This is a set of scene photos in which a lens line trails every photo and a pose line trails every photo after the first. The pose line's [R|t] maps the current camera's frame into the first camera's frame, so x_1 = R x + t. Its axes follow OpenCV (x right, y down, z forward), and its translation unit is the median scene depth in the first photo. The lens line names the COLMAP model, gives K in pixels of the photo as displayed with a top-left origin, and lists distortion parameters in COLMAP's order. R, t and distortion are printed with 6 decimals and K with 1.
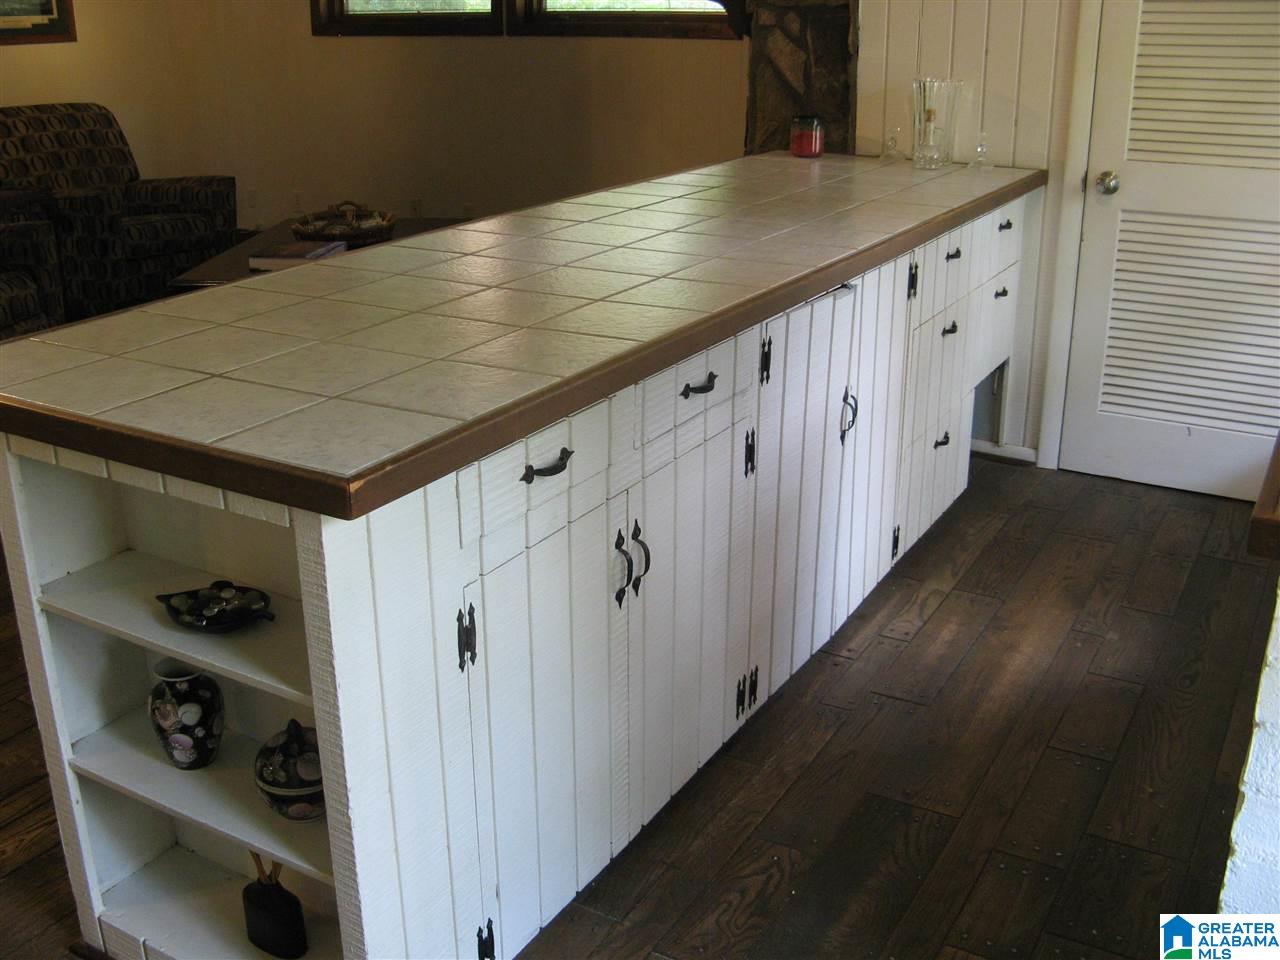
lens RADIAL K [[1298.9, 0, 640.0], [0, 1298.9, 480.0], [0, 0, 1]] dist [-0.205688, 0.186160]
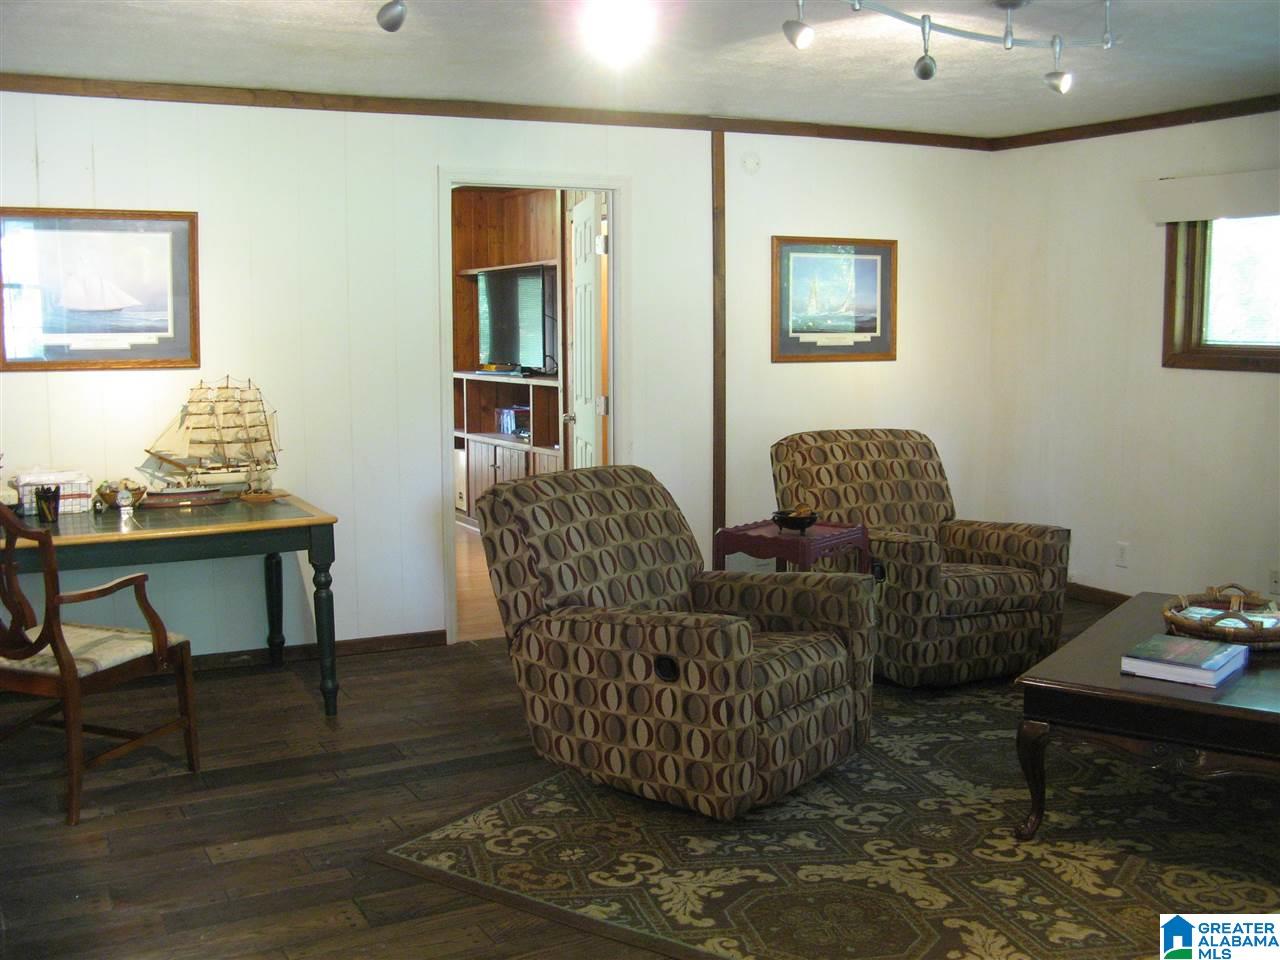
lens RADIAL K [[1298.9, 0, 640.0], [0, 1298.9, 480.0], [0, 0, 1]] dist [-0.205688, 0.186160]
pose [[0.845743, 0.055582, -0.530688, -0.120337], [-0.179933, 0.966015, -0.185578, -0.065330], [0.502338, 0.252440, 0.827001, 0.152487]]
